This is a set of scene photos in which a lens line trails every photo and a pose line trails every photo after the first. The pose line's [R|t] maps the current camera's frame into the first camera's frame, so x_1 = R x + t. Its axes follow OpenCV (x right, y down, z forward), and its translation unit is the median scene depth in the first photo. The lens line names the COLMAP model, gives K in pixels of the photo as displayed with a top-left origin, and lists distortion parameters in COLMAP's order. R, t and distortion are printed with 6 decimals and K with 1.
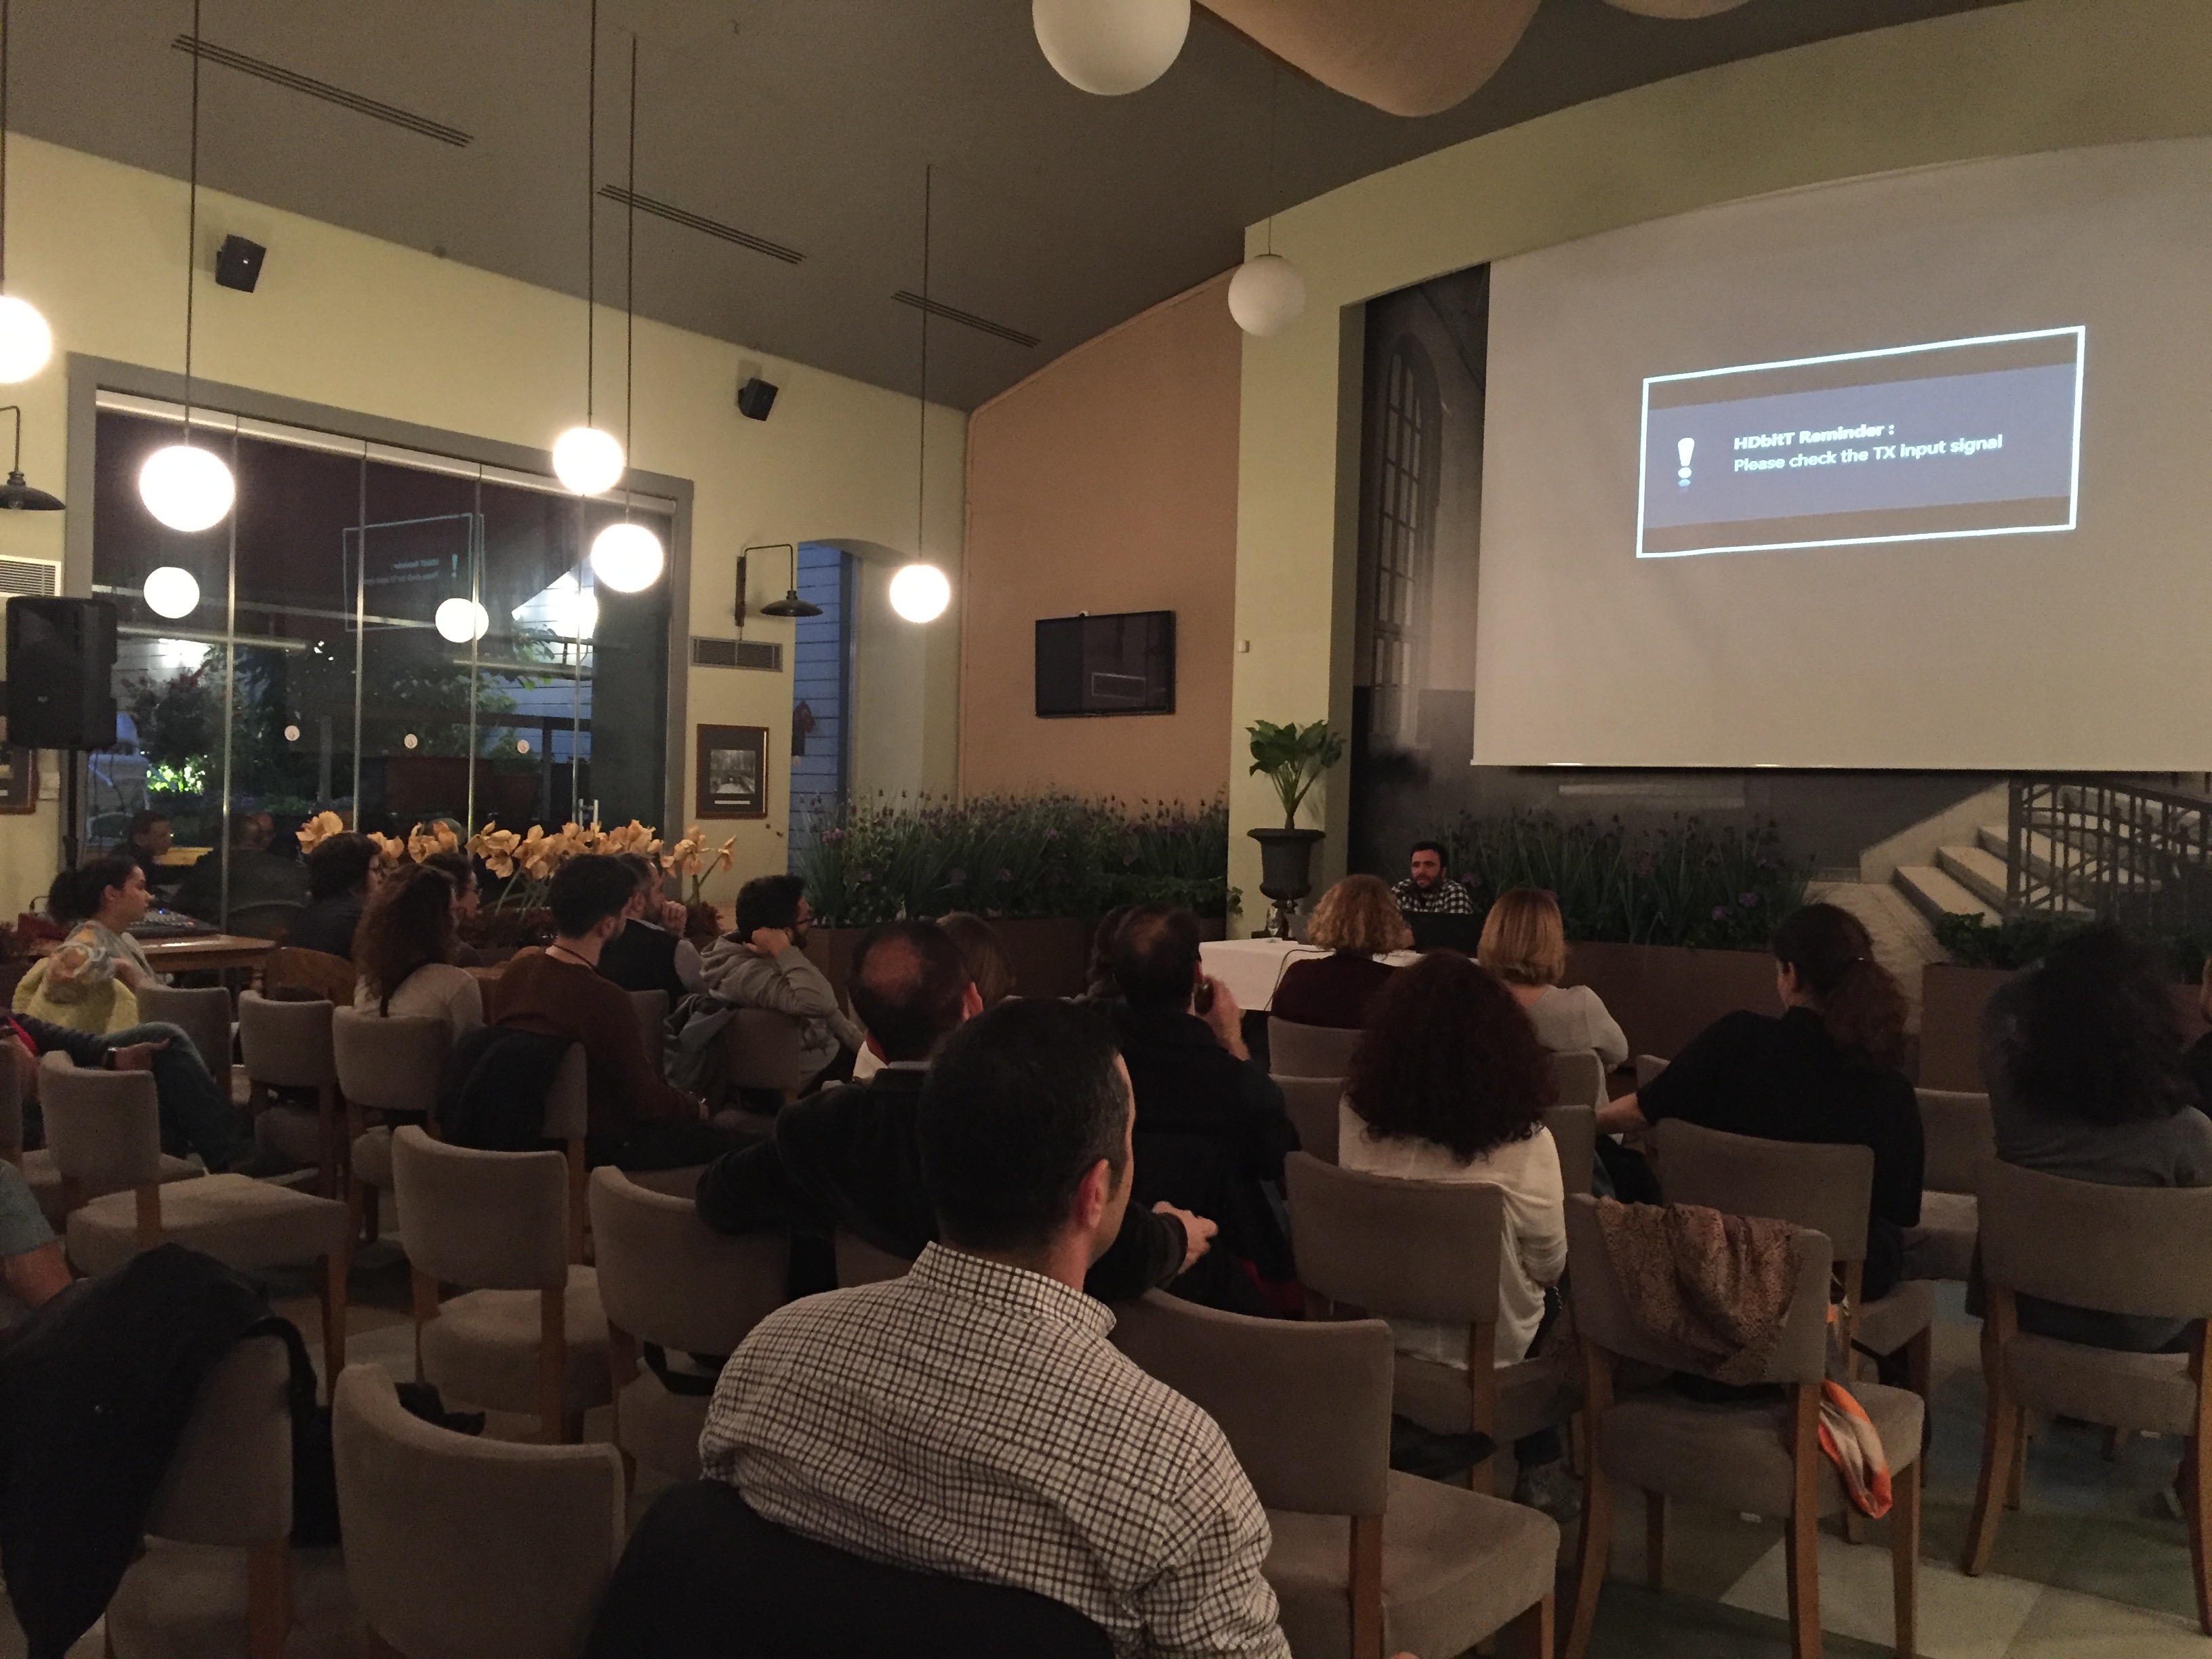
lens RADIAL K [[1784.2, 0, 1118.3], [0, 1784.2, 827.2], [0, 0, 1]] dist [0.000547, -0.007185]
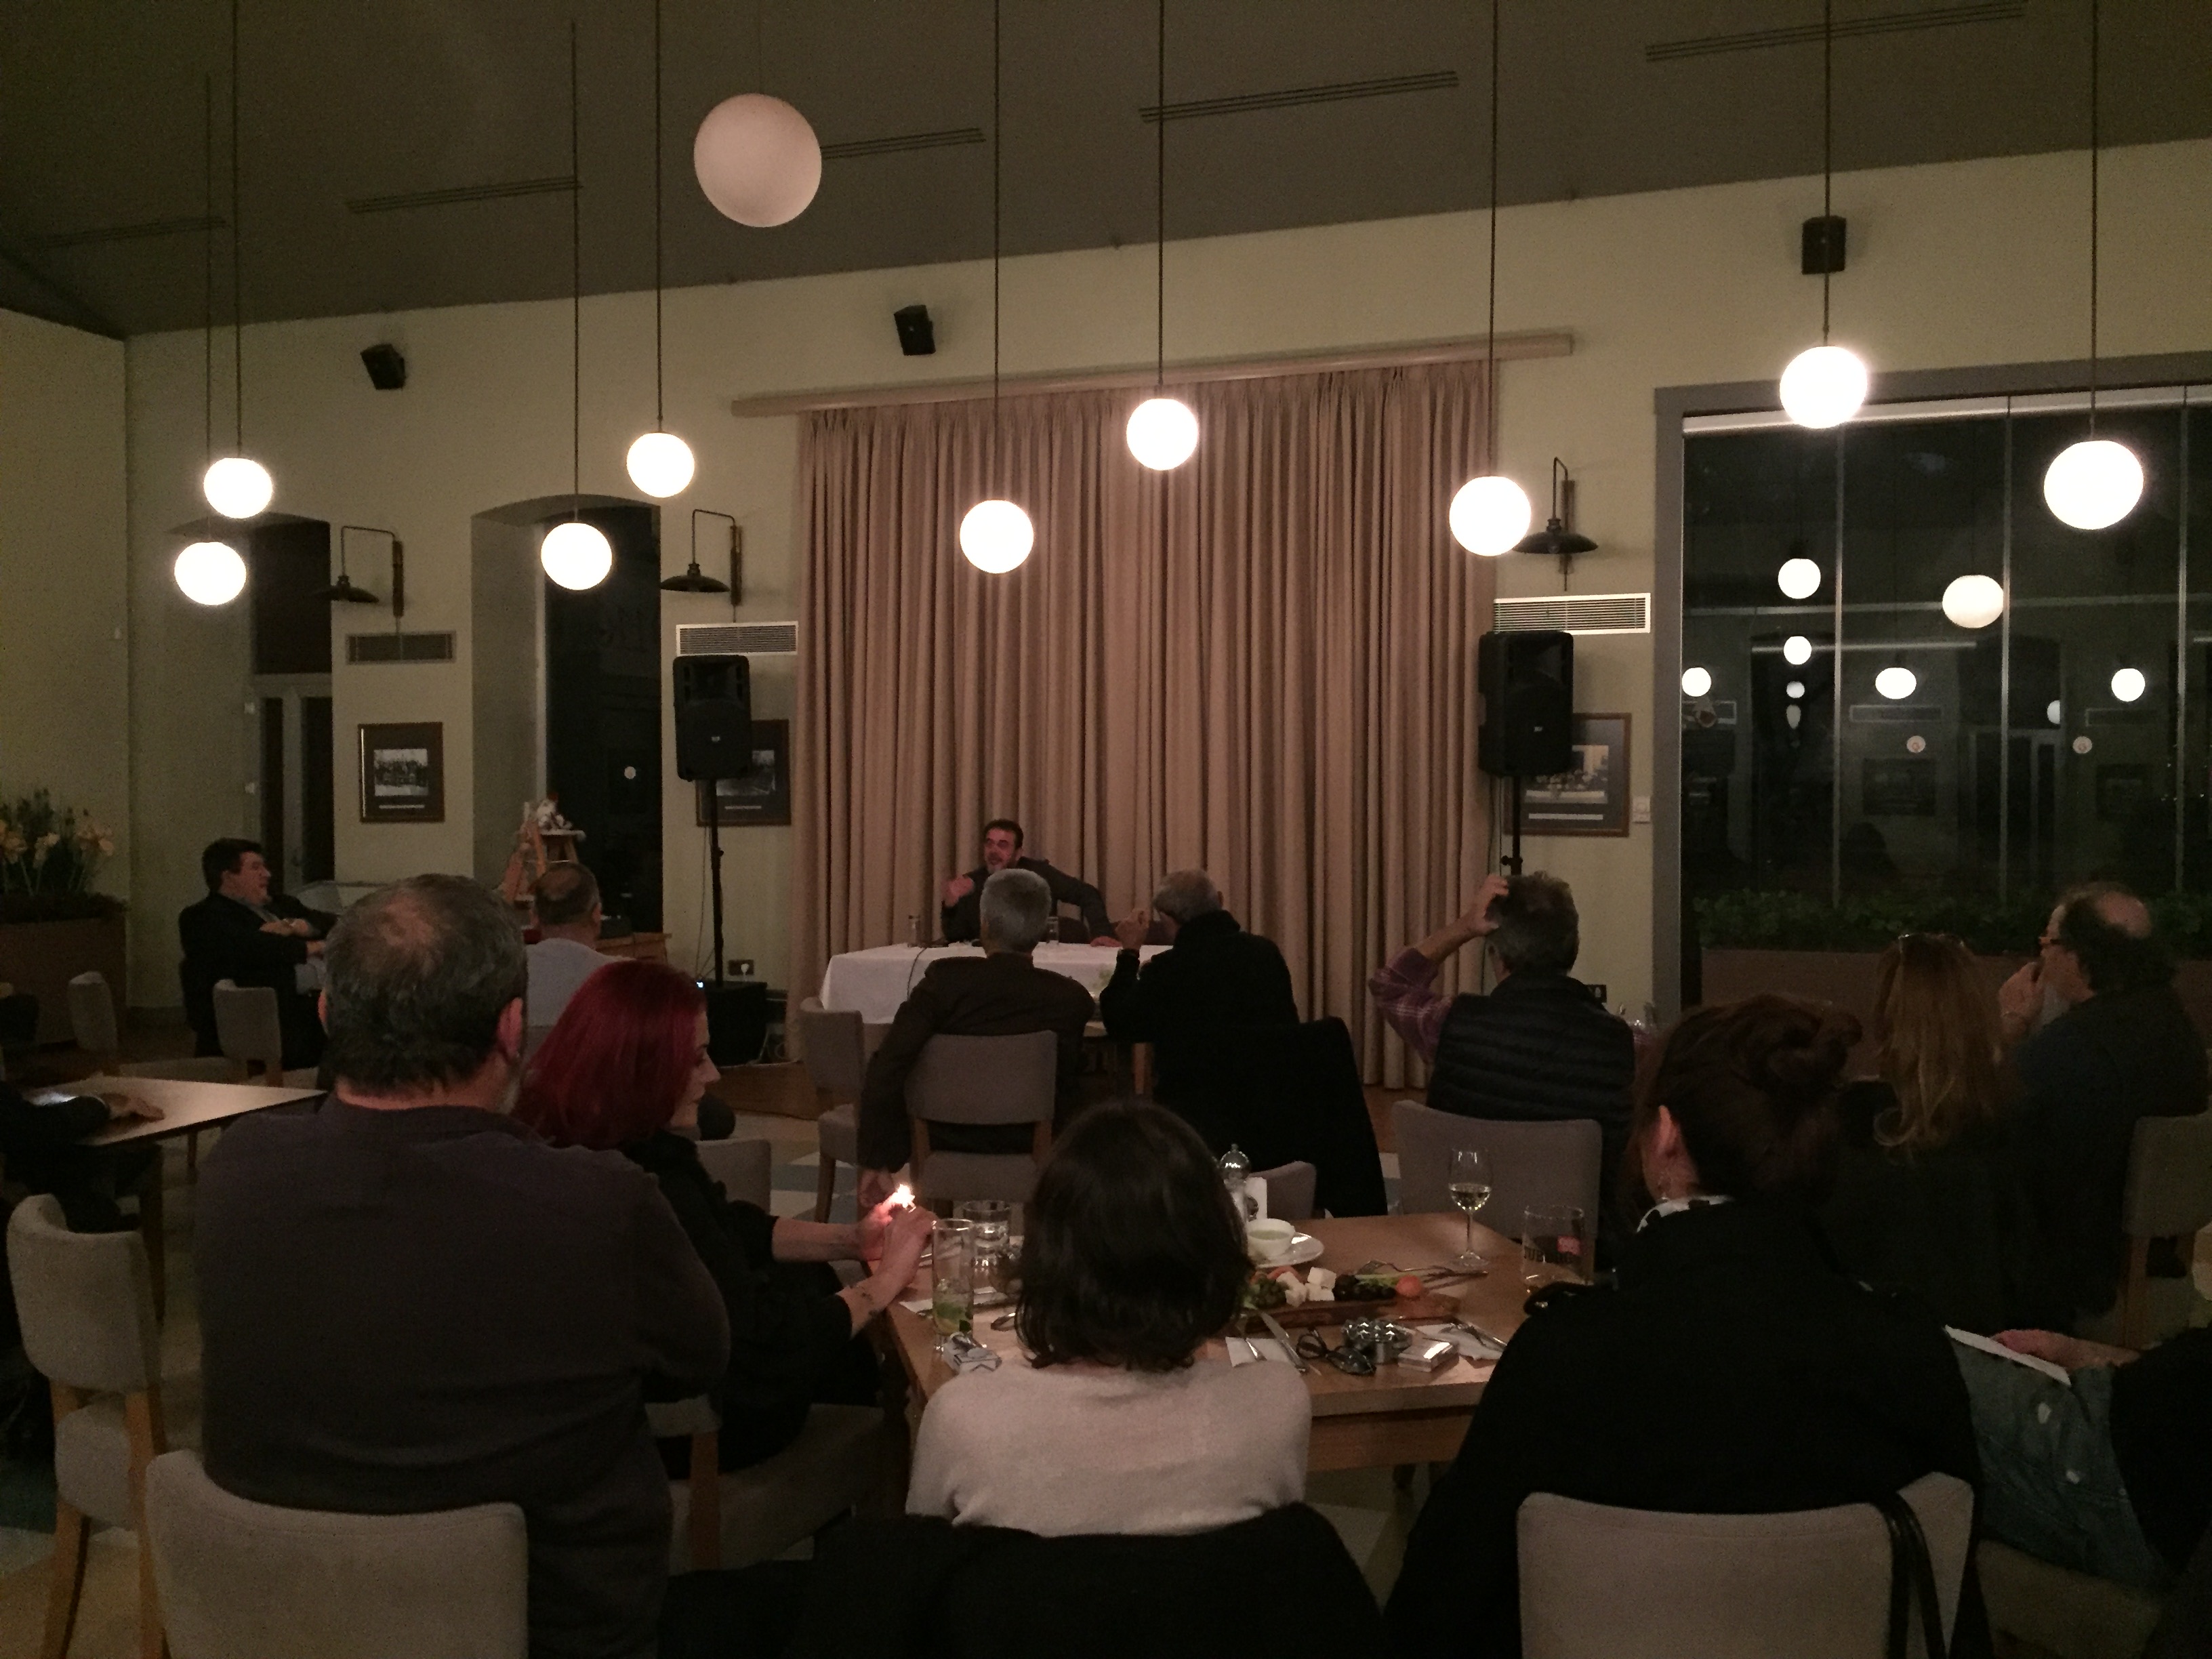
lens RADIAL K [[1784.2, 0, 1118.3], [0, 1784.2, 827.2], [0, 0, 1]] dist [0.000547, -0.007185]
pose [[0.329550, -0.016817, -0.943988, 0.348184], [0.000845, 0.999846, -0.017517, 0.006224], [0.944138, 0.004975, 0.329514, 0.462053]]
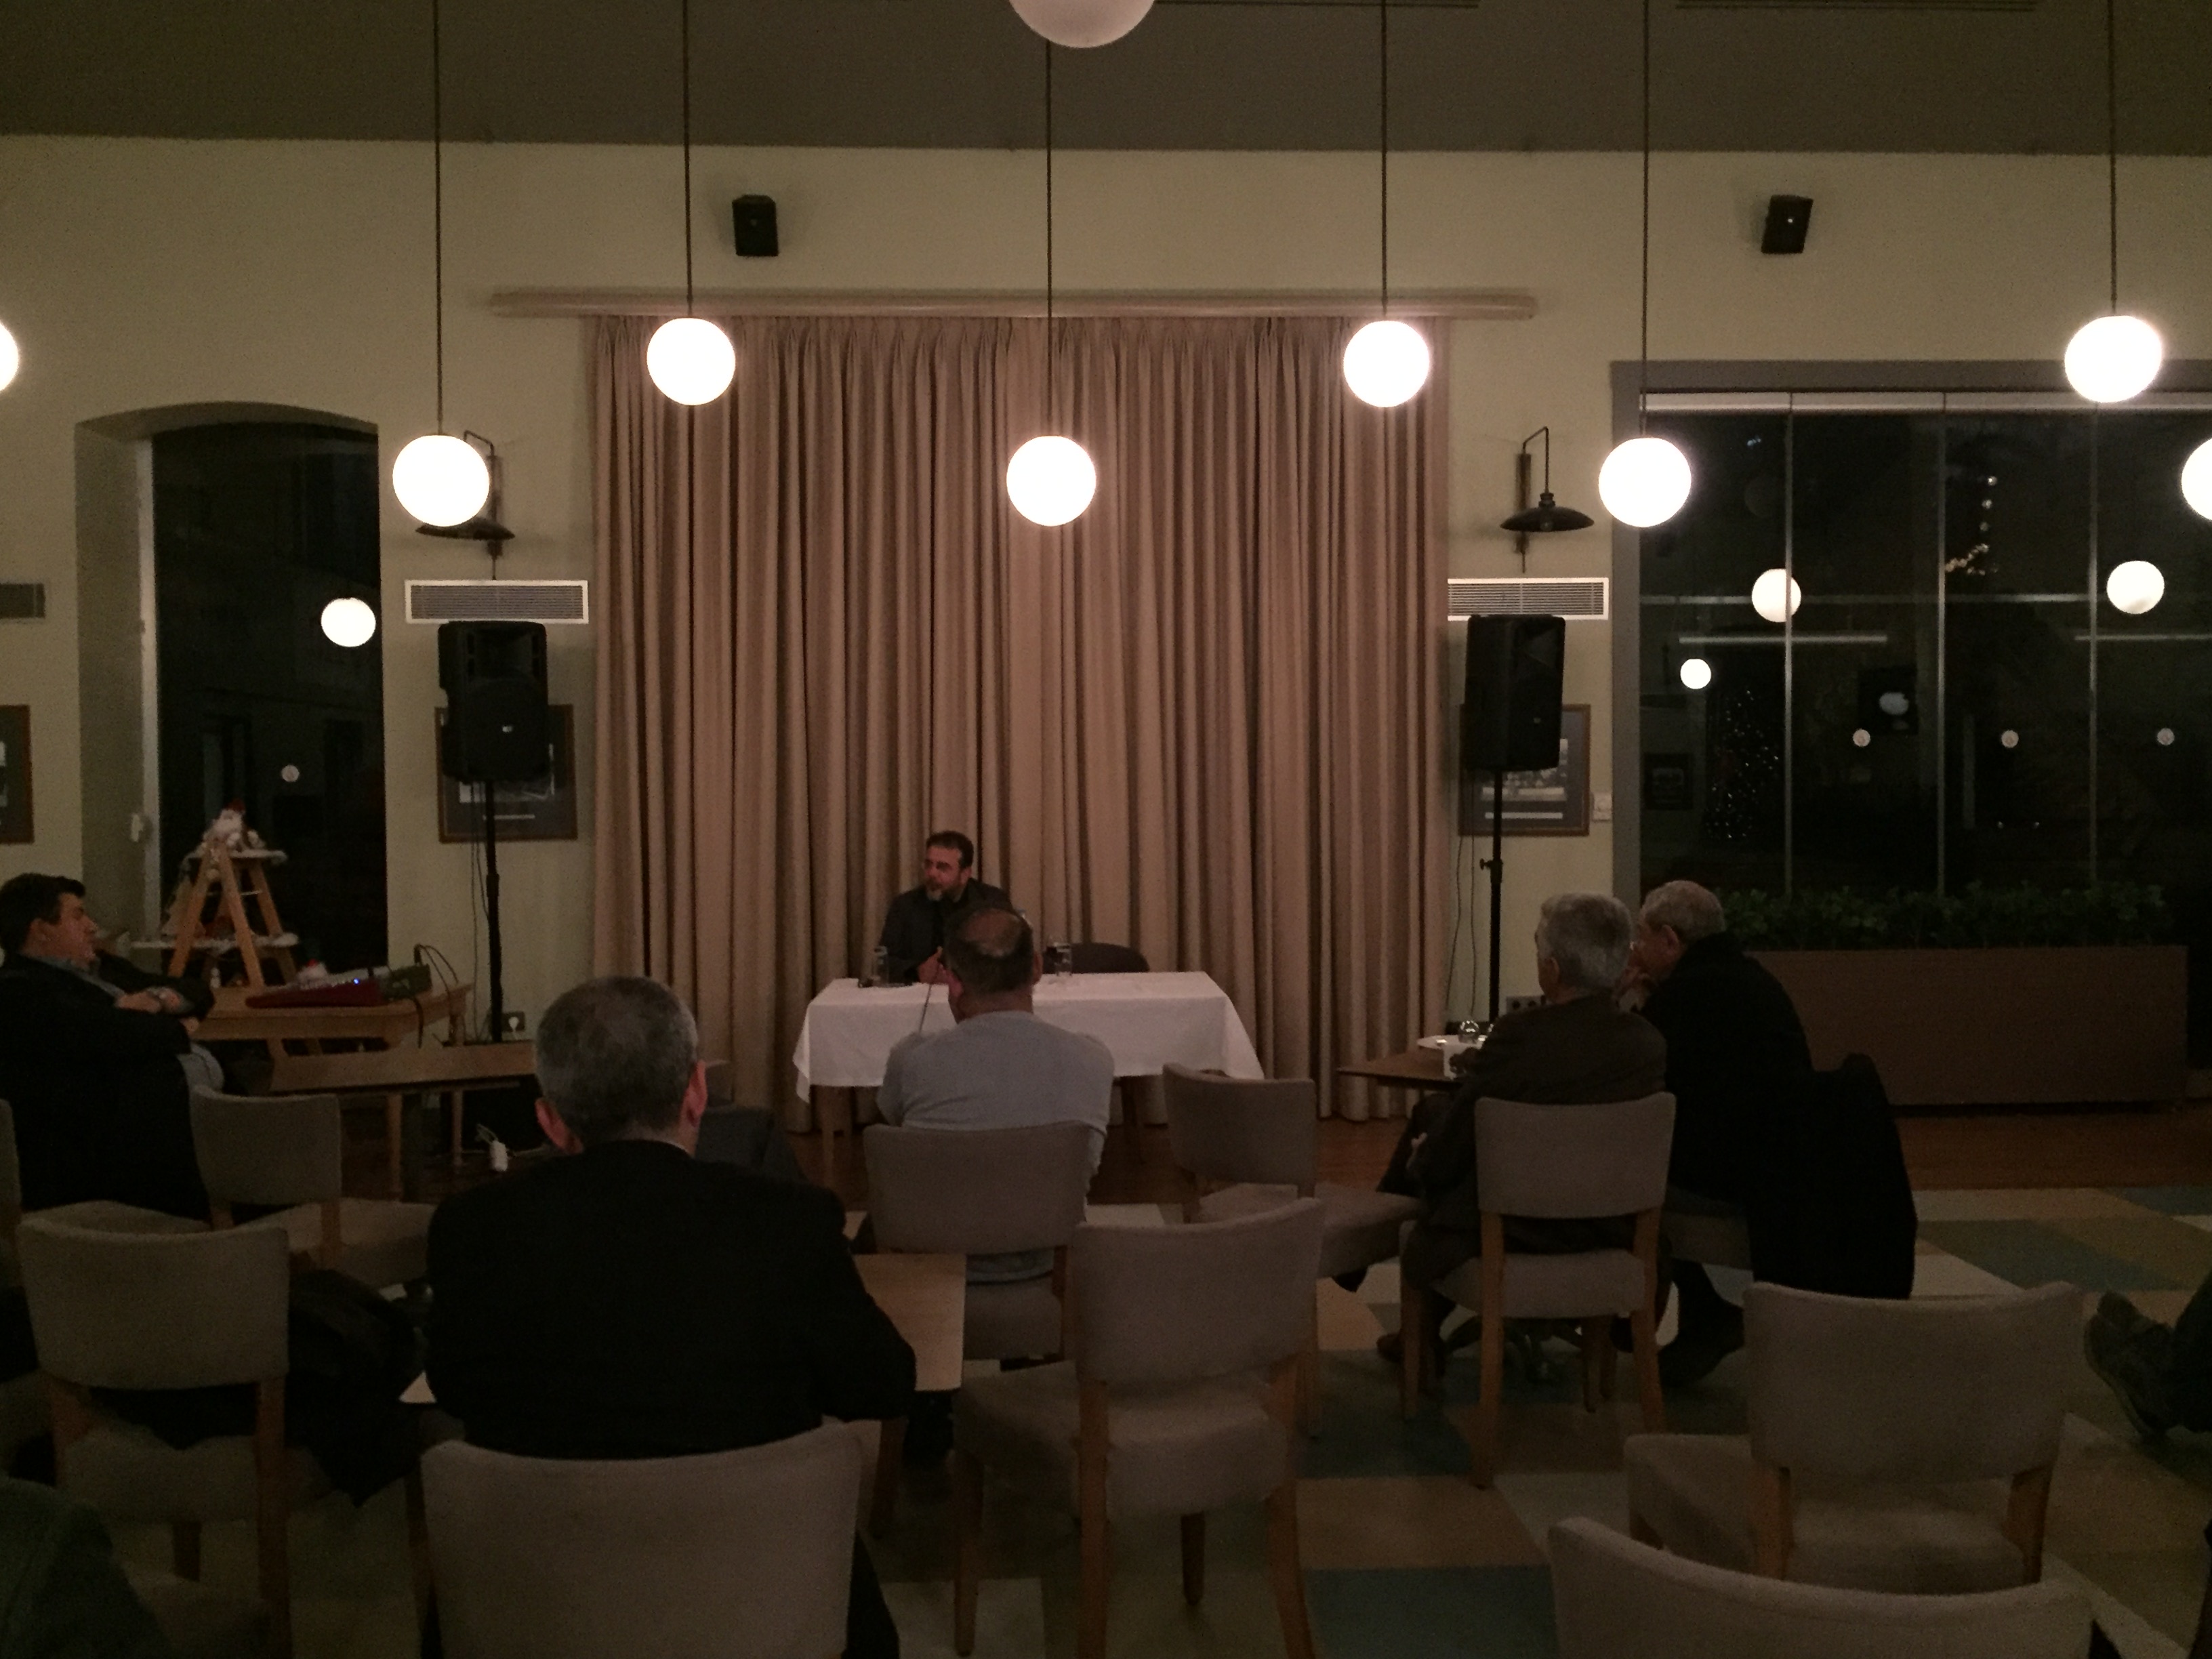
lens RADIAL K [[1996.6, 0, 1113.6], [0, 1996.6, 834.4], [0, 0, 1]] dist [0.014435, -0.004980]
pose [[0.644238, -0.024921, -0.764419, 0.081680], [0.022299, 0.999656, -0.013796, 0.001282], [0.764500, -0.008158, 0.644572, 0.110525]]
